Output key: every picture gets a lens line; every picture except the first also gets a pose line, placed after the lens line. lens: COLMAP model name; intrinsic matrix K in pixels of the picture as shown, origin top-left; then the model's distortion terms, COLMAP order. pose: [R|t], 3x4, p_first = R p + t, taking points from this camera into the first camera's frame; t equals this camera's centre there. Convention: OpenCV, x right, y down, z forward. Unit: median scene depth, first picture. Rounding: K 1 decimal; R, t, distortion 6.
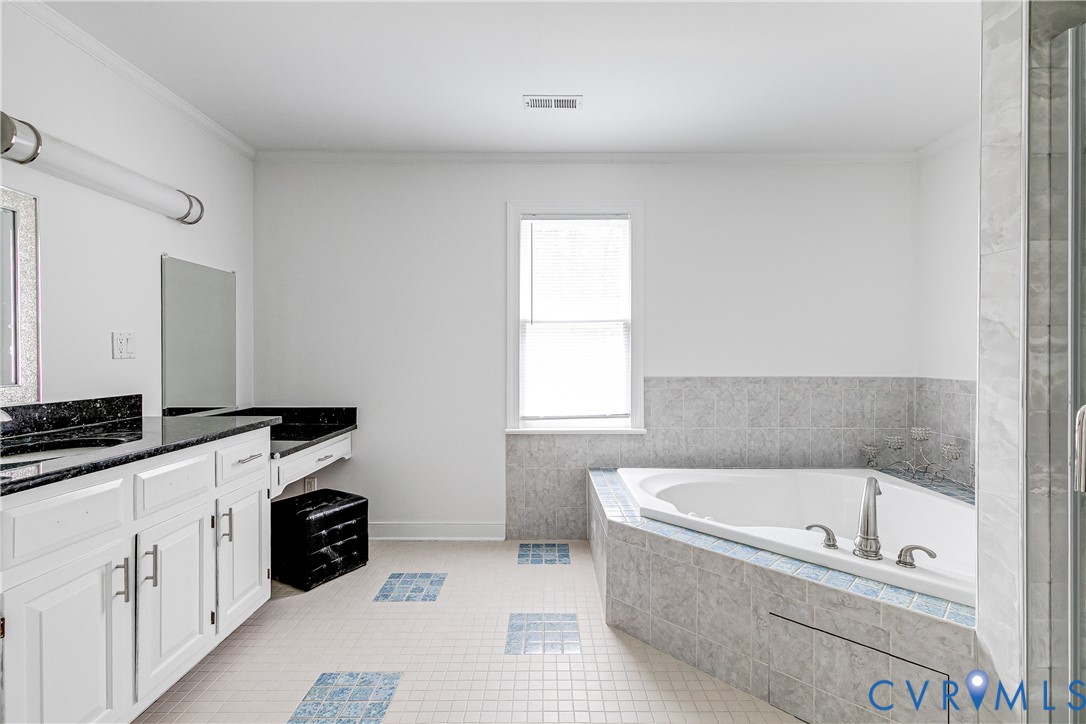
lens RADIAL K [[501.8, 0, 547.9], [0, 501.8, 354.2], [0, 0, 1]] dist [0.008473, -0.002635]
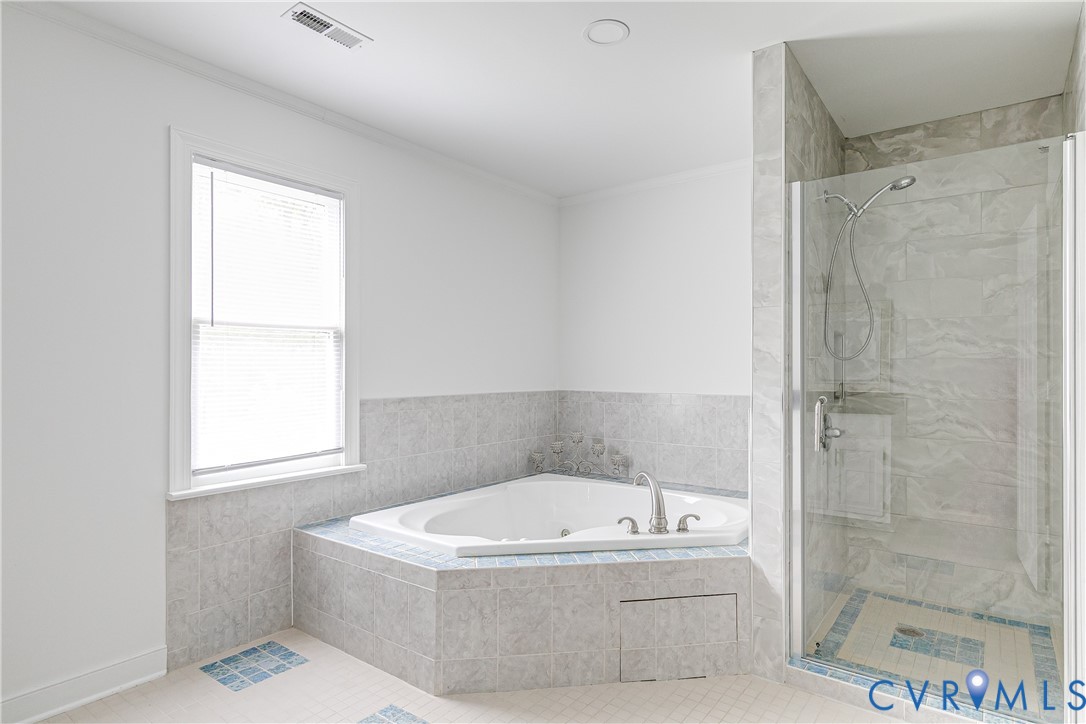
lens RADIAL K [[605.7, 0, 550.3], [0, 605.7, 366.0], [0, 0, 1]] dist [0.009909, -0.002328]
pose [[0.590281, 0.003834, 0.807189, -0.439062], [-0.000373, 0.999990, -0.004477, -0.005059], [-0.807198, 0.002342, 0.590277, 0.187784]]
